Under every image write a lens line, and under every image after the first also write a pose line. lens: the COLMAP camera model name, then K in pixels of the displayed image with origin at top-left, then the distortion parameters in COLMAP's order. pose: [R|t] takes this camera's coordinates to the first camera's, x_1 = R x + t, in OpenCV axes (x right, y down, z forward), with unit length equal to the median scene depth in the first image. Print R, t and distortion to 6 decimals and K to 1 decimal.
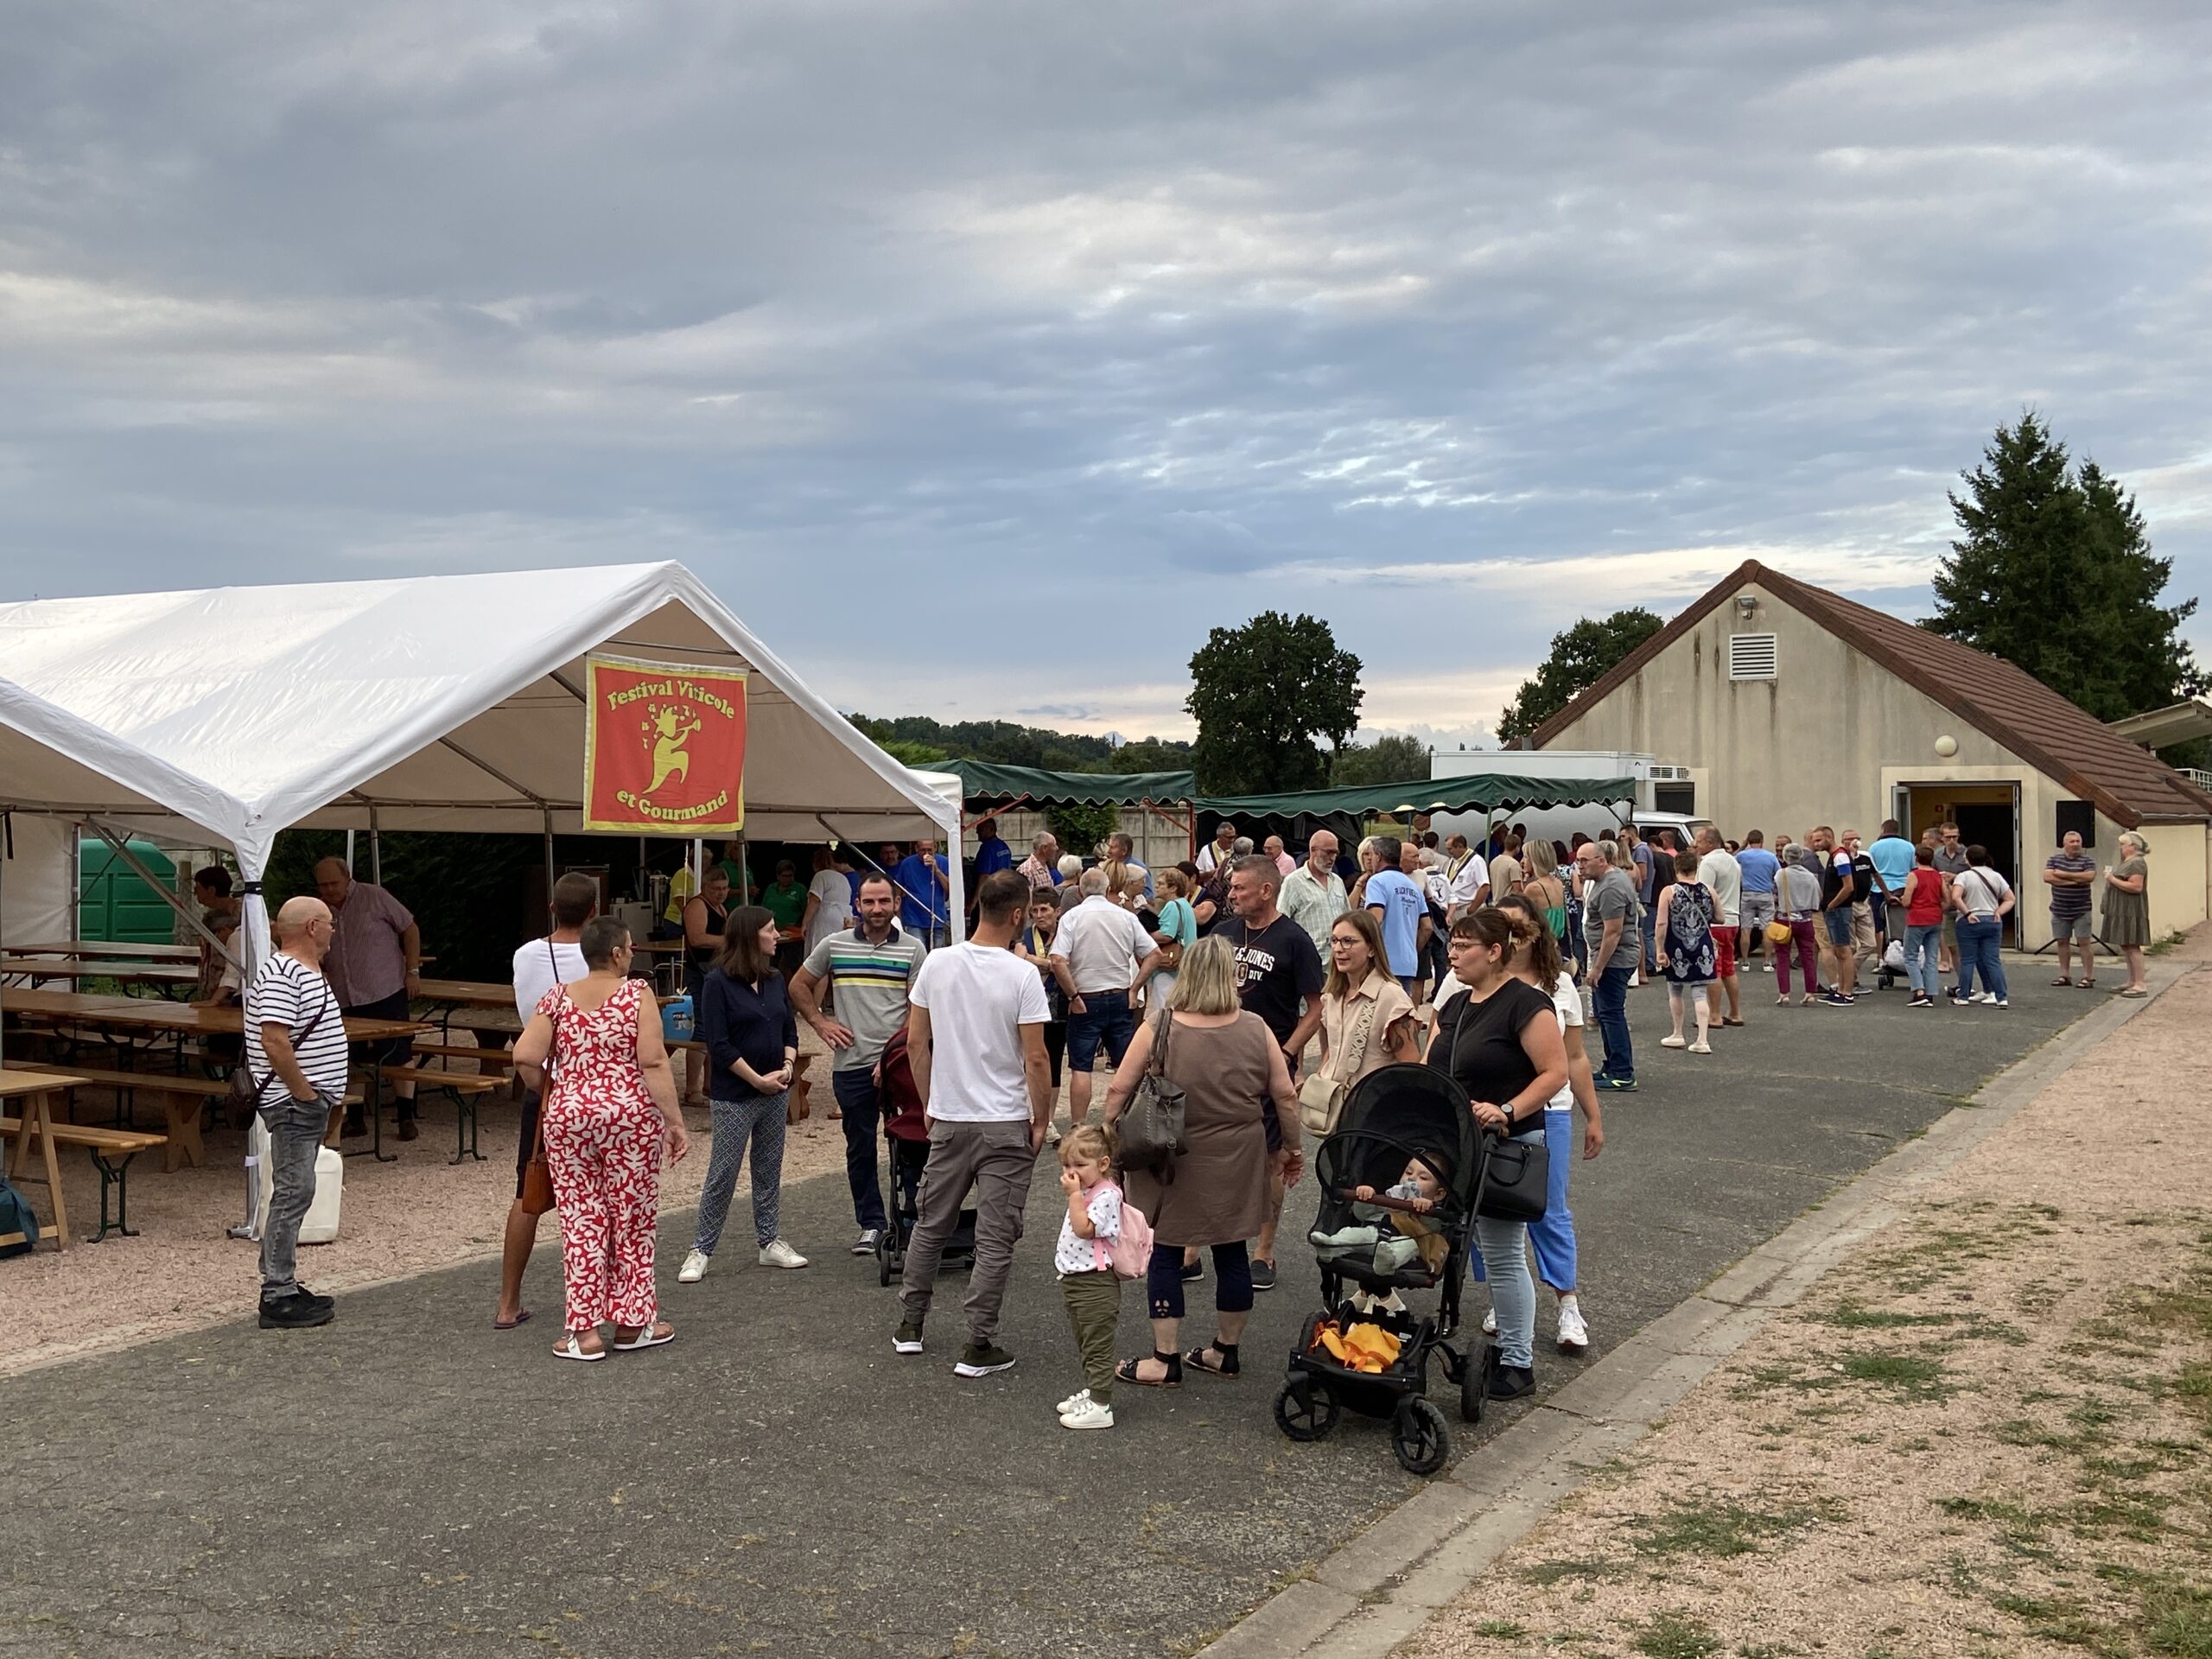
lens RADIAL K [[2295.2, 0, 1100.5], [0, 2295.2, 828.6], [0, 0, 1]] dist [0.119020, 0.000000]
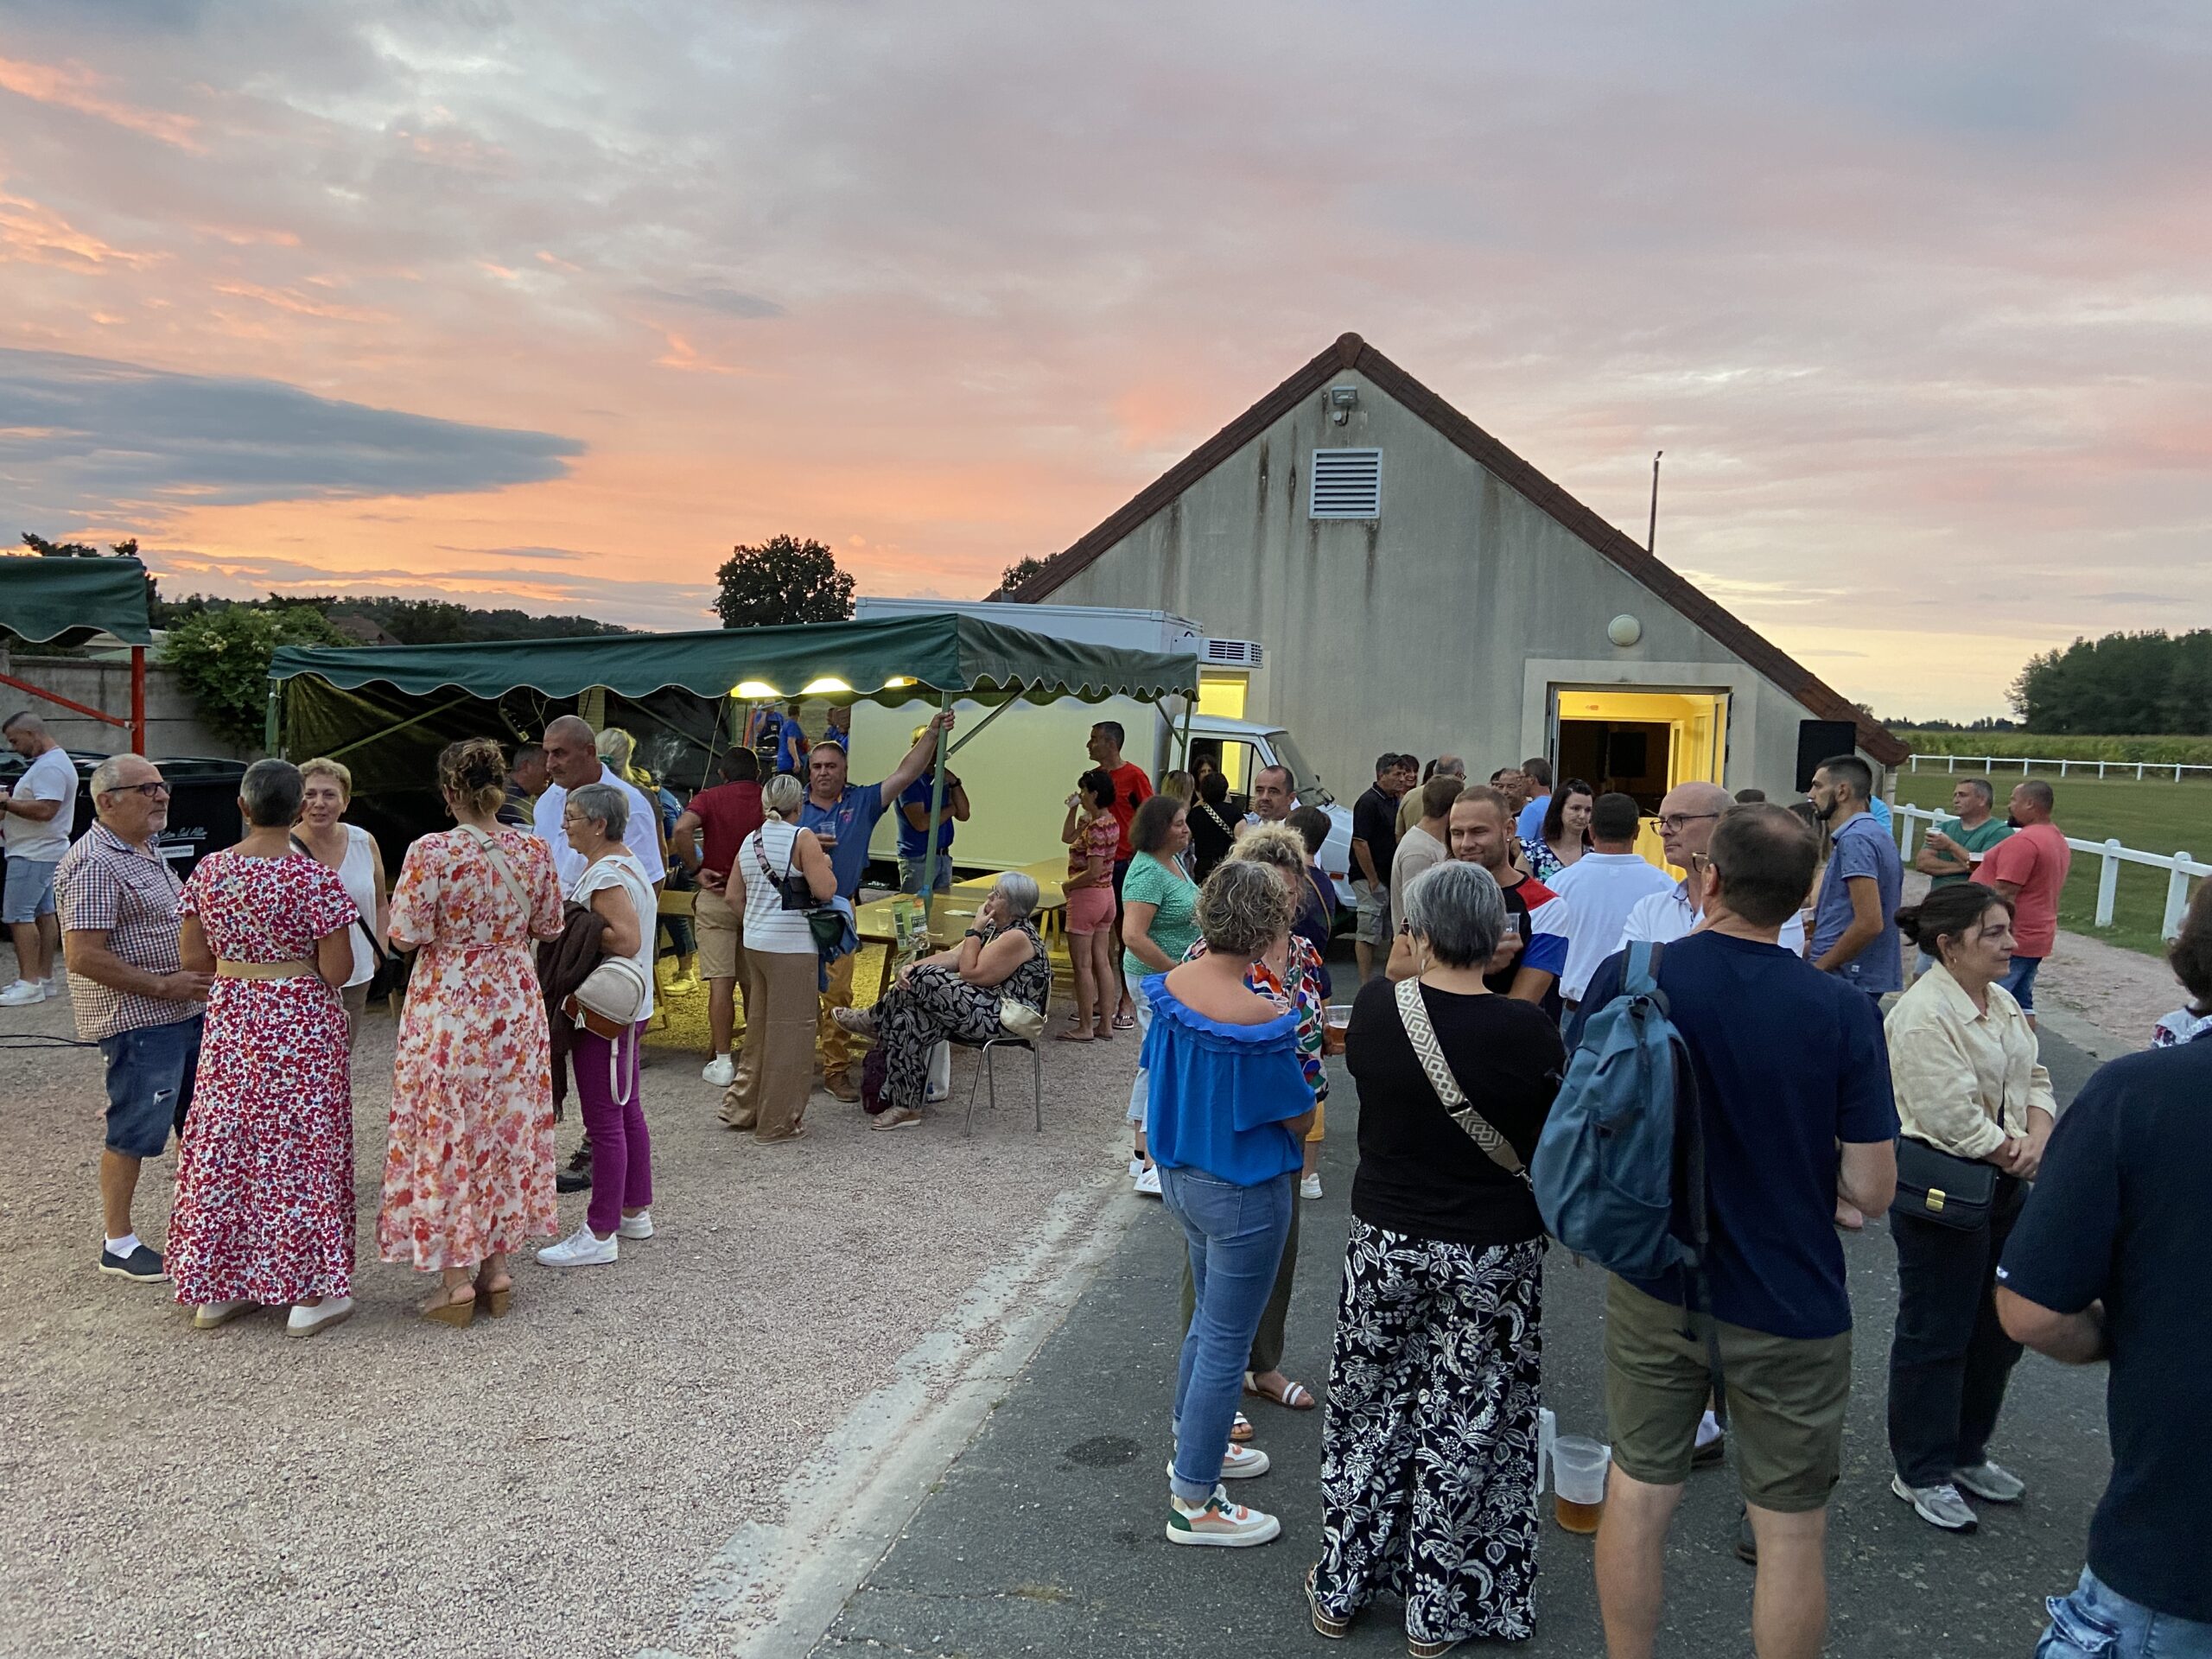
lens RADIAL K [[1658.0, 0, 1103.5], [0, 1658.0, 834.4], [0, 0, 1]] dist [0.072937, 0.000578]
pose [[0.966031, 0.020055, 0.257646, 0.093053], [-0.038935, 0.996899, 0.068387, -0.004054], [-0.255475, -0.076095, 0.963816, 0.547750]]
